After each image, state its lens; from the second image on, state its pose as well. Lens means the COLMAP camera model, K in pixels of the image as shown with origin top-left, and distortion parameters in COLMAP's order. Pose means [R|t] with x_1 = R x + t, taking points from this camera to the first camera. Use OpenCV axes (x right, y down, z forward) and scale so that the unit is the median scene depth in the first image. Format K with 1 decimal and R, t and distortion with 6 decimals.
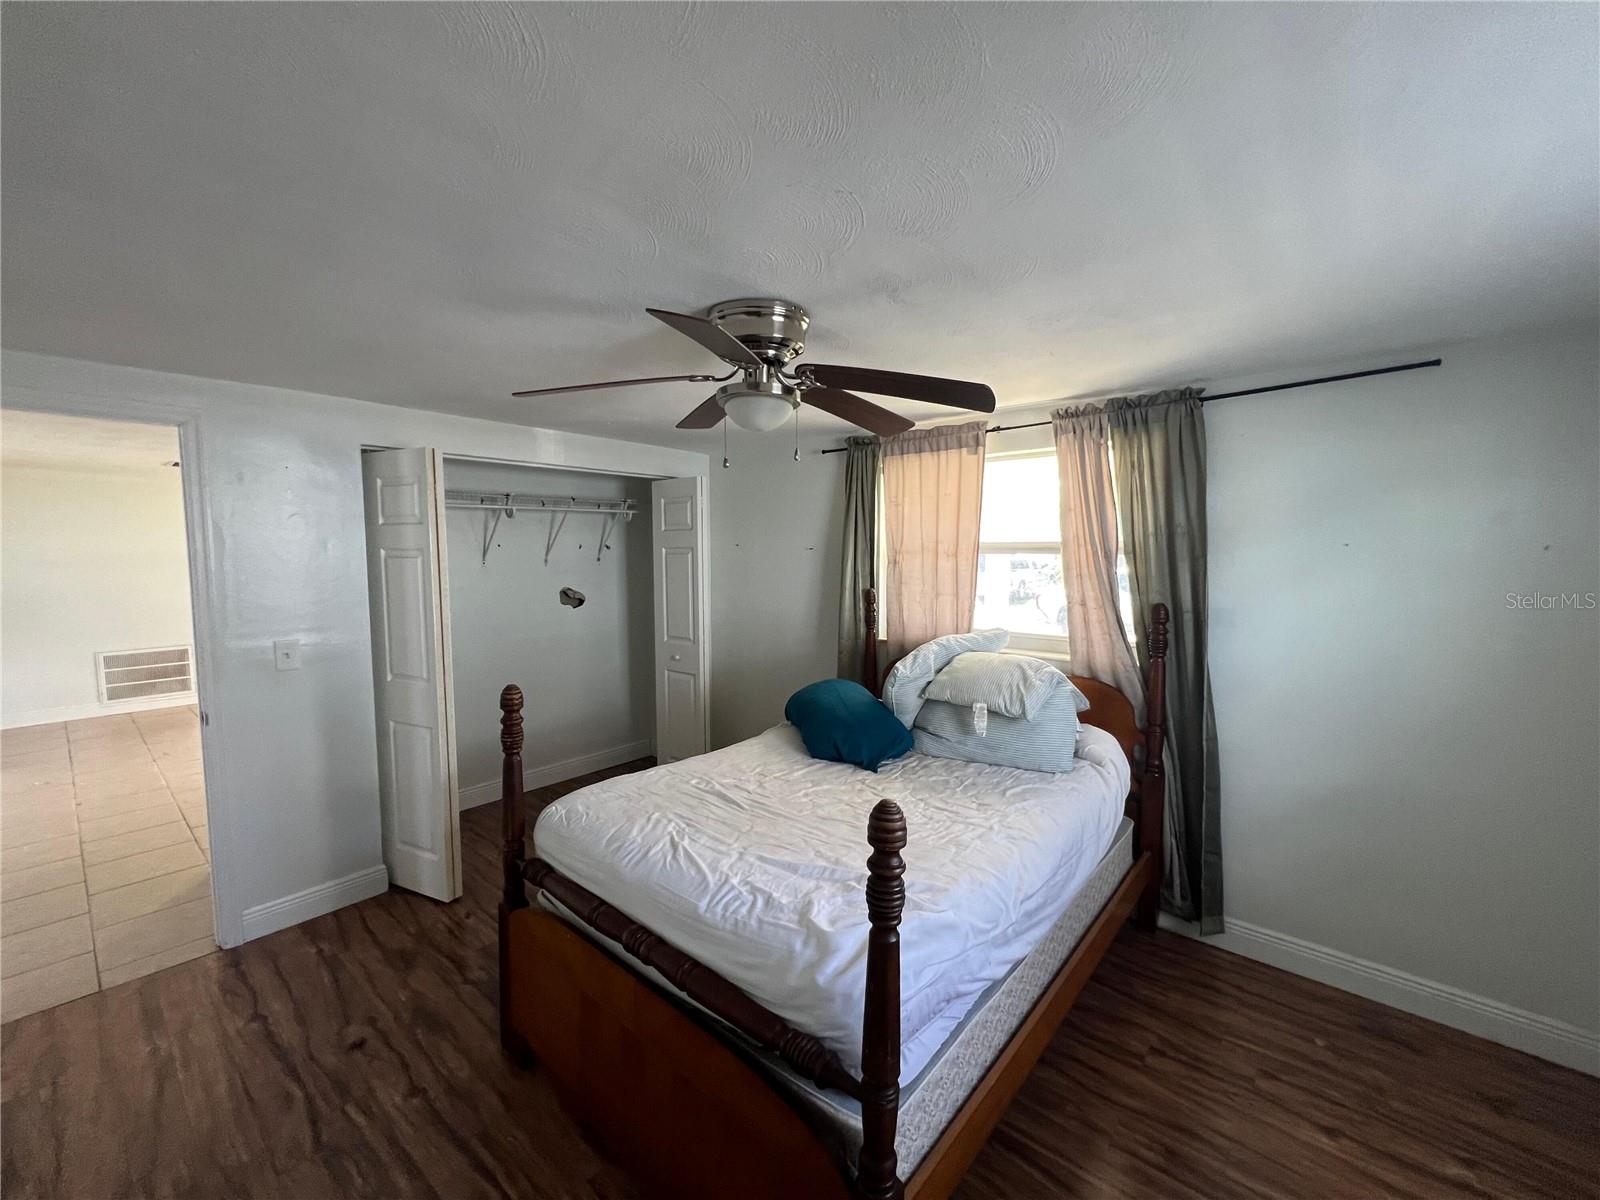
lens RADIAL K [[641.8, 0, 798.5], [0, 641.8, 591.6], [0, 0, 1]] dist [-0.003678, 0.001041]
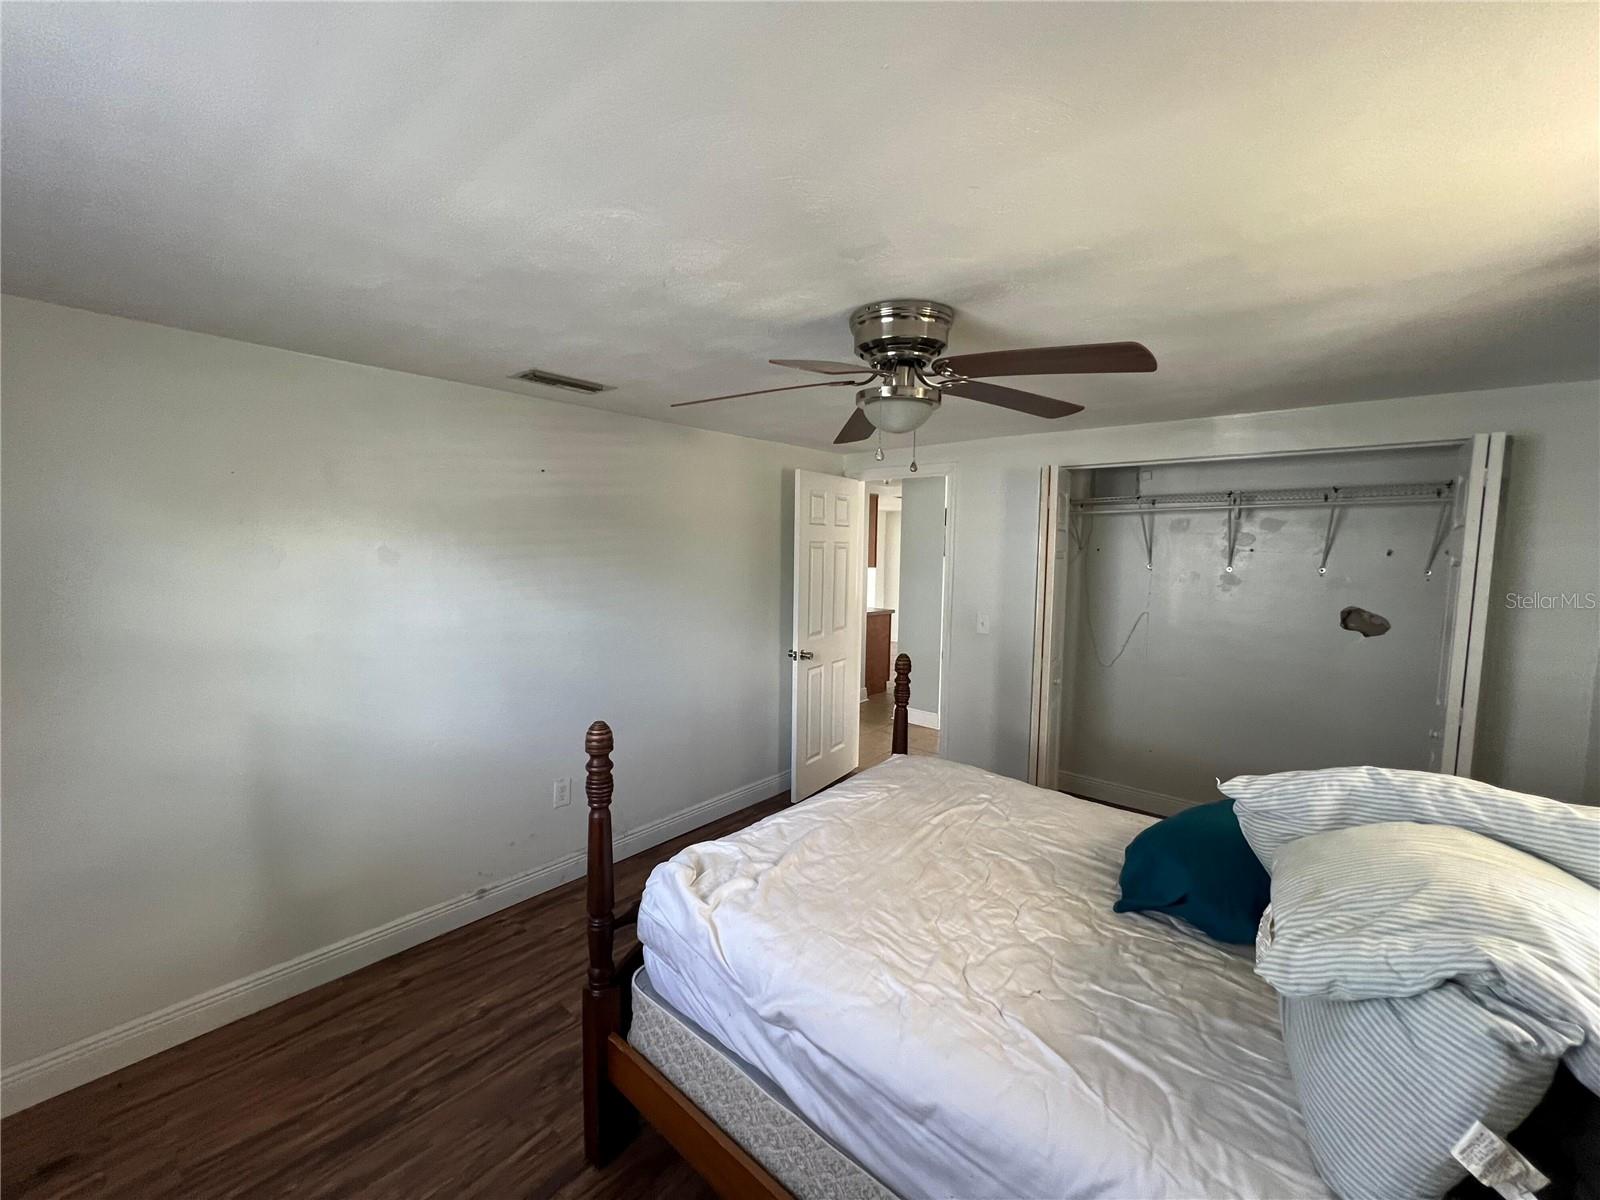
lens RADIAL K [[641.8, 0, 798.0], [0, 641.8, 599.9], [0, 0, 1]] dist [-0.003678, 0.001041]
pose [[-0.003542, 0.088391, -0.996080, 0.715851], [-0.084710, 0.992479, 0.088372, -0.048816], [0.996399, 0.084691, 0.003972, 0.659163]]
